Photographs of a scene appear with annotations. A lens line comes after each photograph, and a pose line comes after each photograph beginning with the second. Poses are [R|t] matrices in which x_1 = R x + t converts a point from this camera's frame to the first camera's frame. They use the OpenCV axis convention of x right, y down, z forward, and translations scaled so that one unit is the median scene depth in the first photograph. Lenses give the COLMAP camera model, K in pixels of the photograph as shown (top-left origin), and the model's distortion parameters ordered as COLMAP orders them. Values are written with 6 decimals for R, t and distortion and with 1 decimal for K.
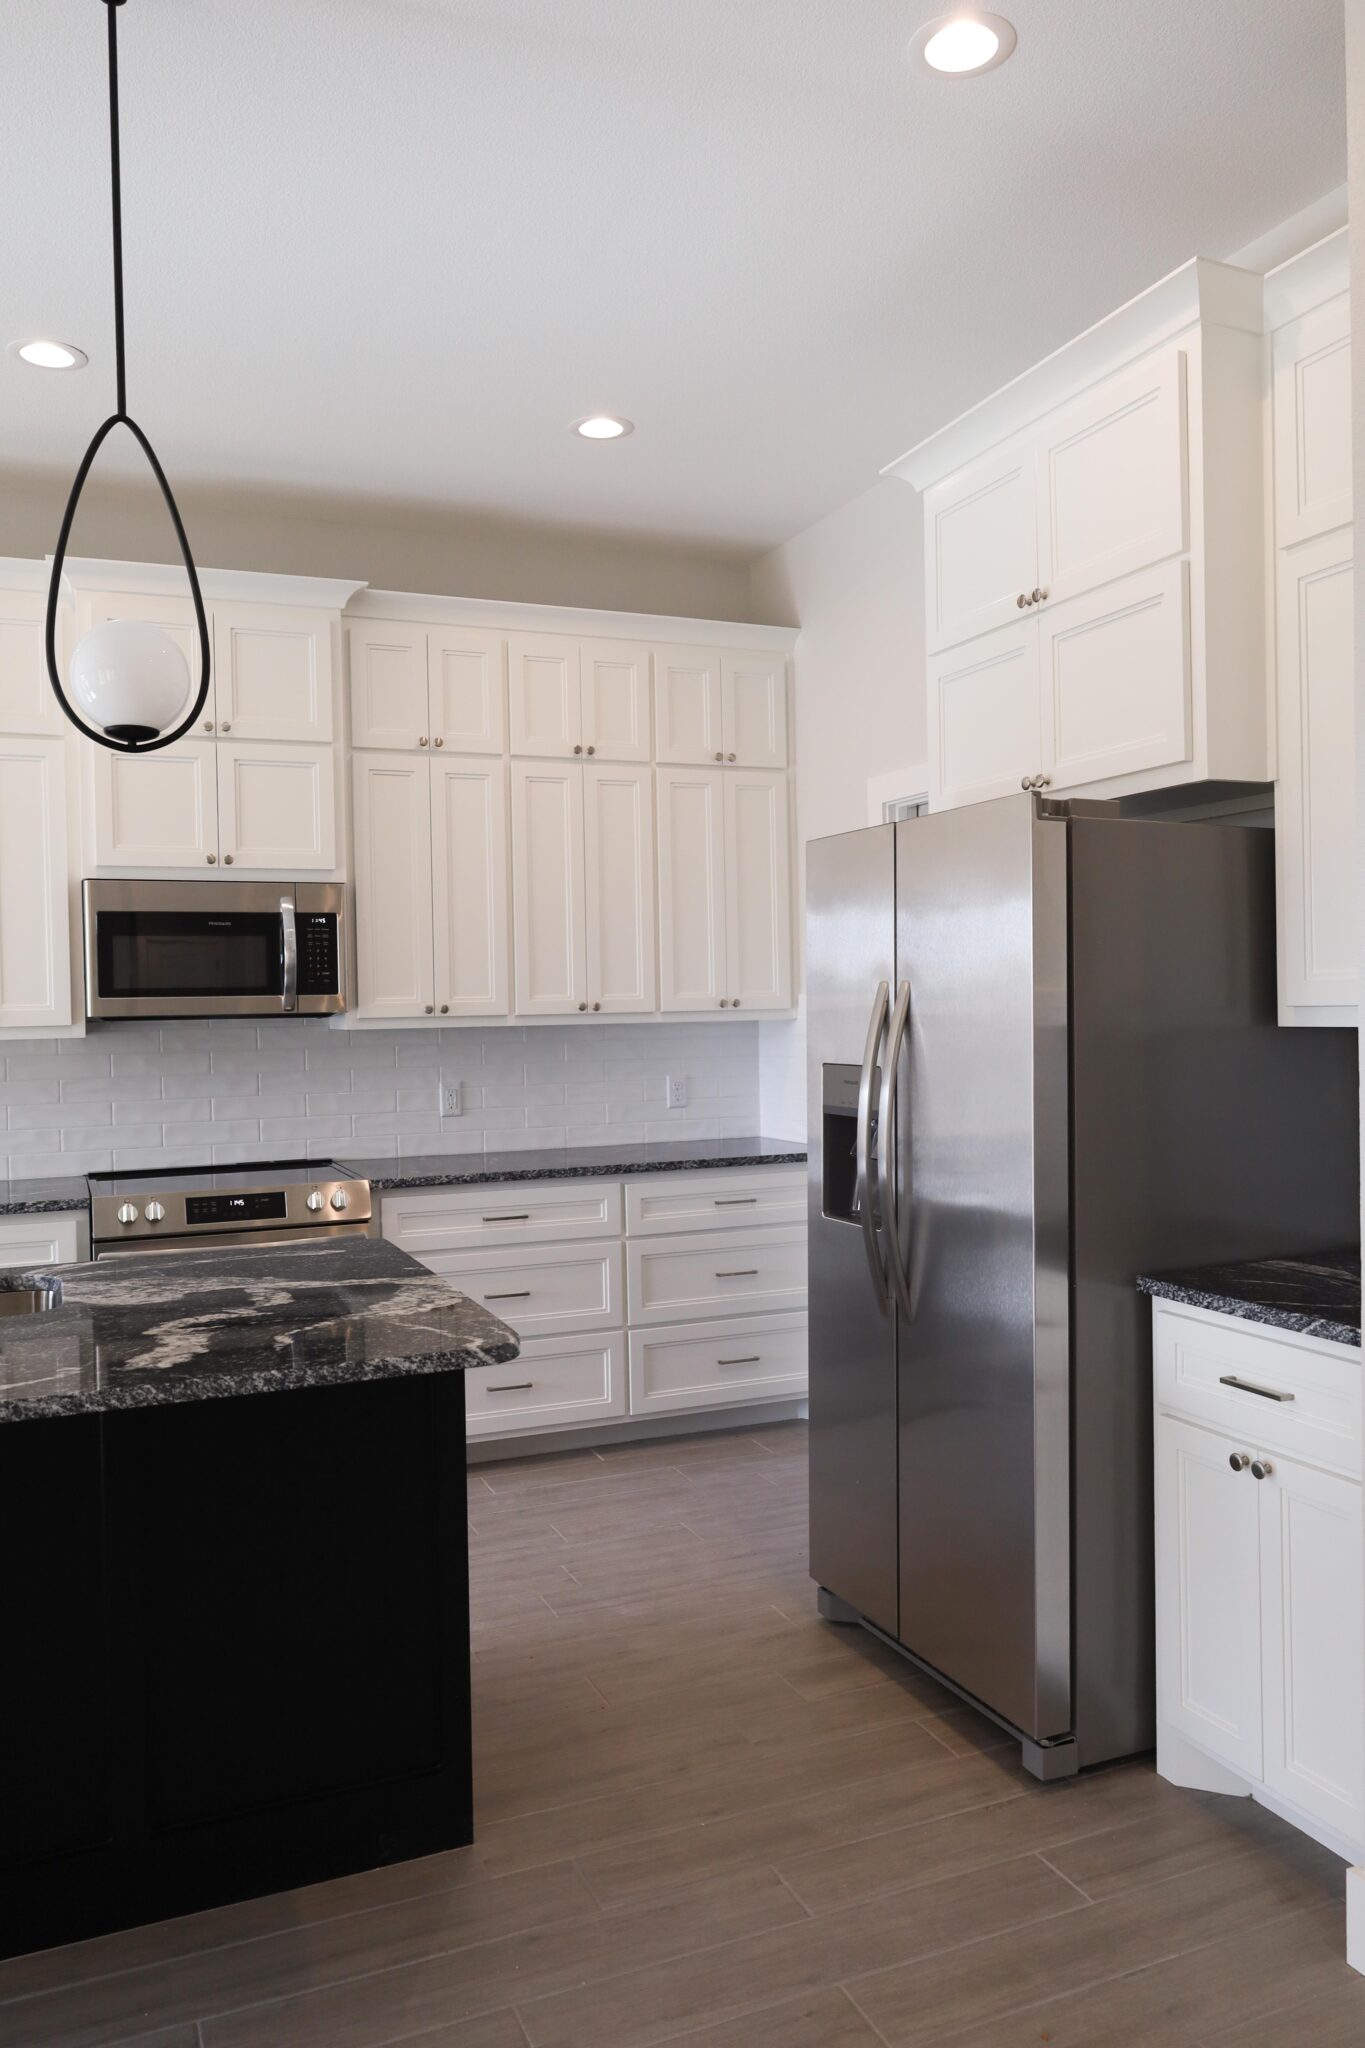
lens RADIAL K [[1475.3, 0, 682.5], [0, 1475.3, 1024.0], [0, 0, 1]] dist [-0.005617, -0.000549]
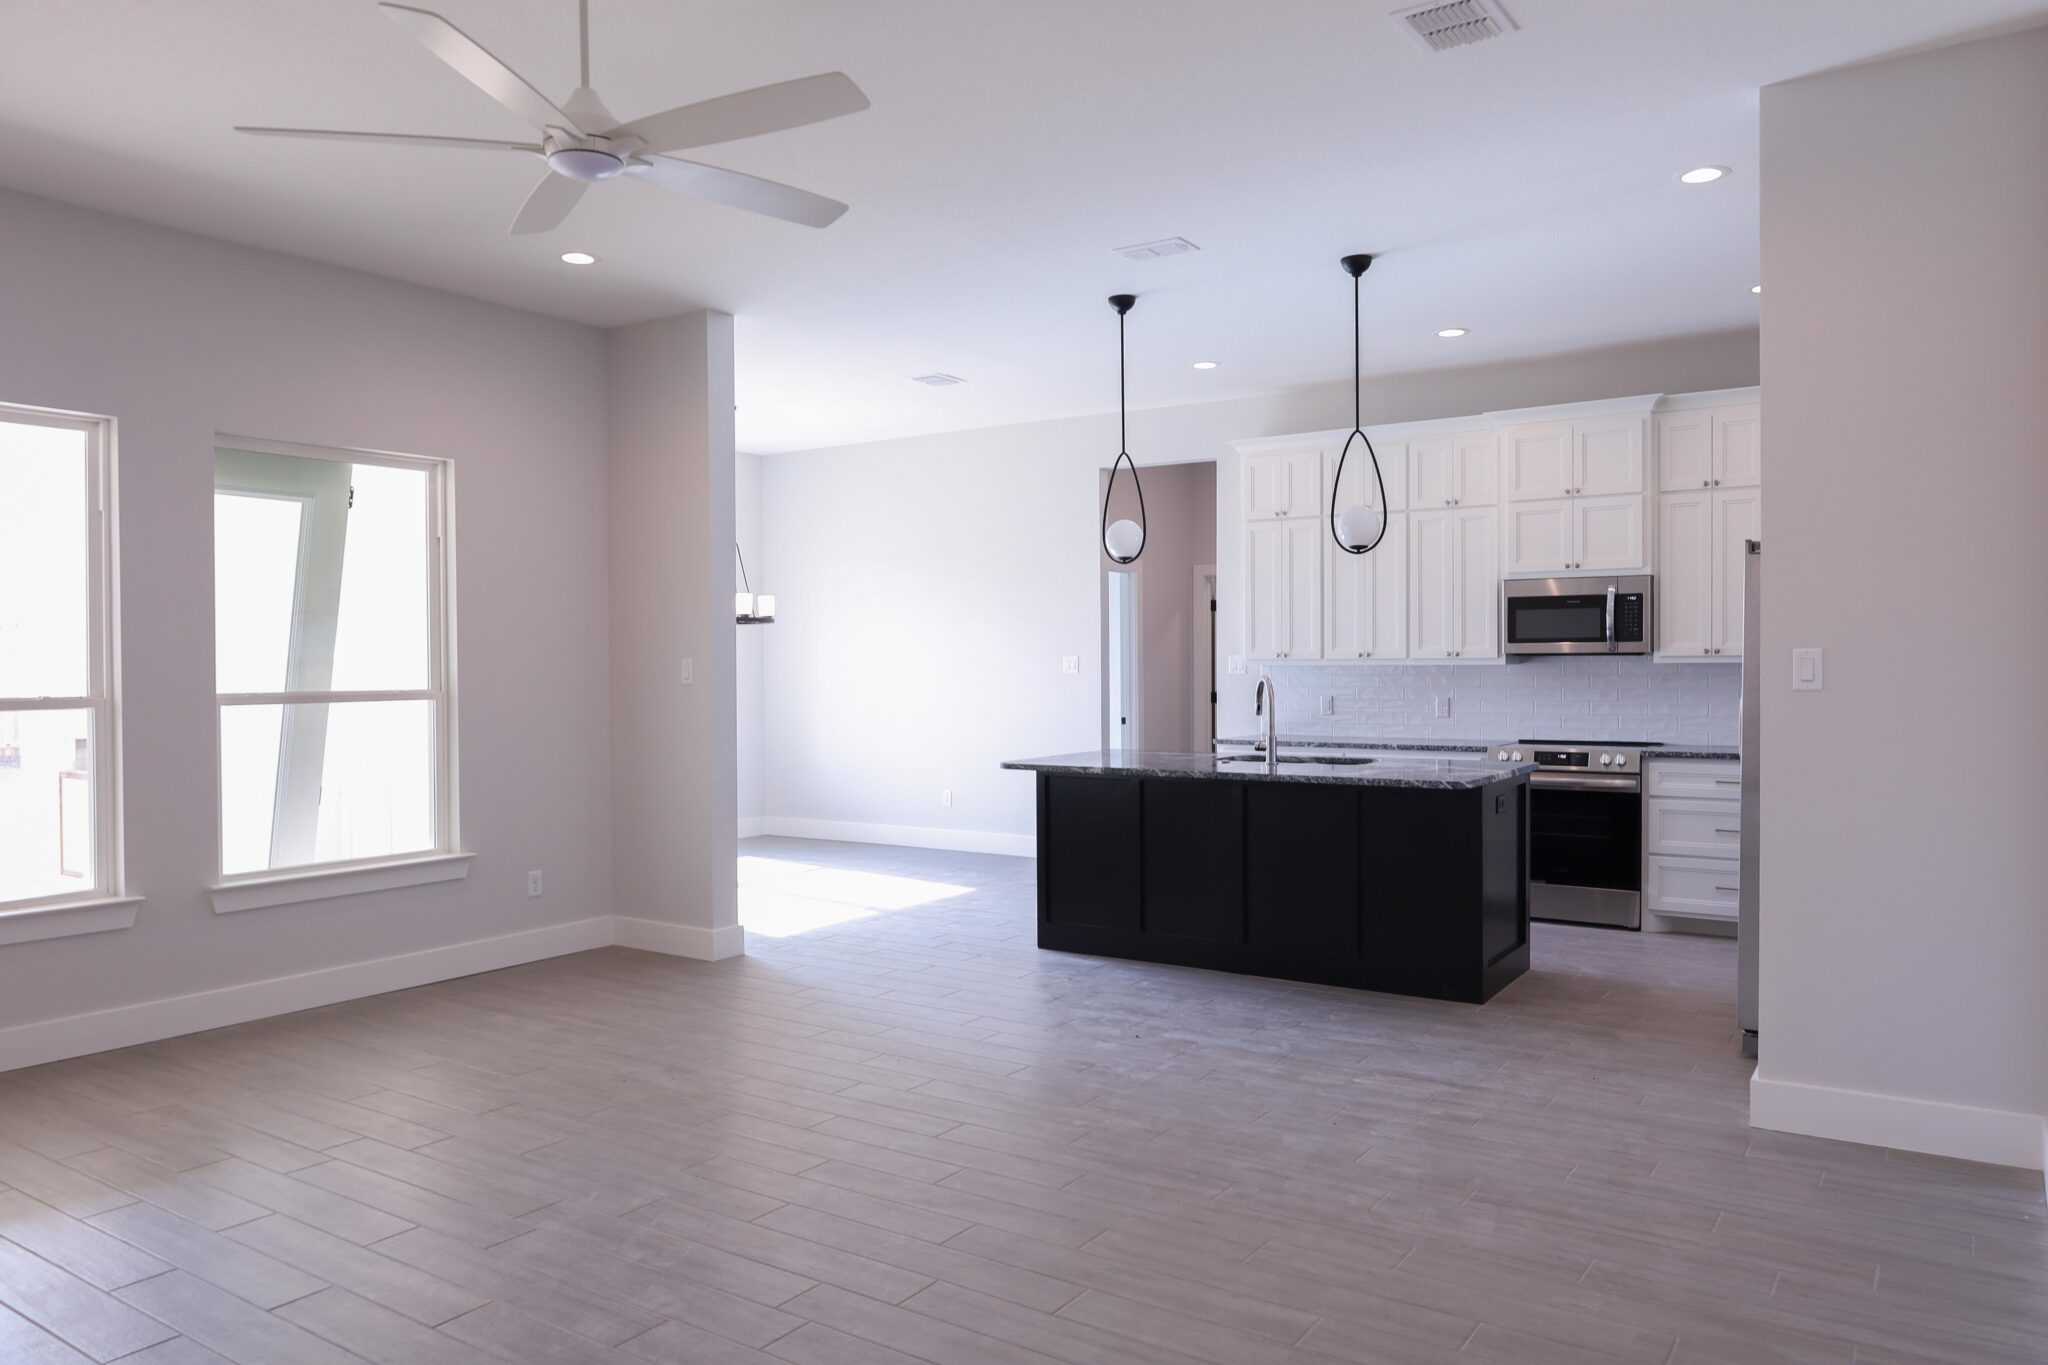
lens RADIAL K [[1398.7, 0, 1024.0], [0, 1398.7, 682.5], [0, 0, 1]] dist [-0.000403, -0.000100]
pose [[0.536091, 0.027474, -0.843713, 0.745399], [-0.015284, 0.999622, 0.022839, 0.000793], [0.844022, 0.000651, 0.536308, -0.455276]]
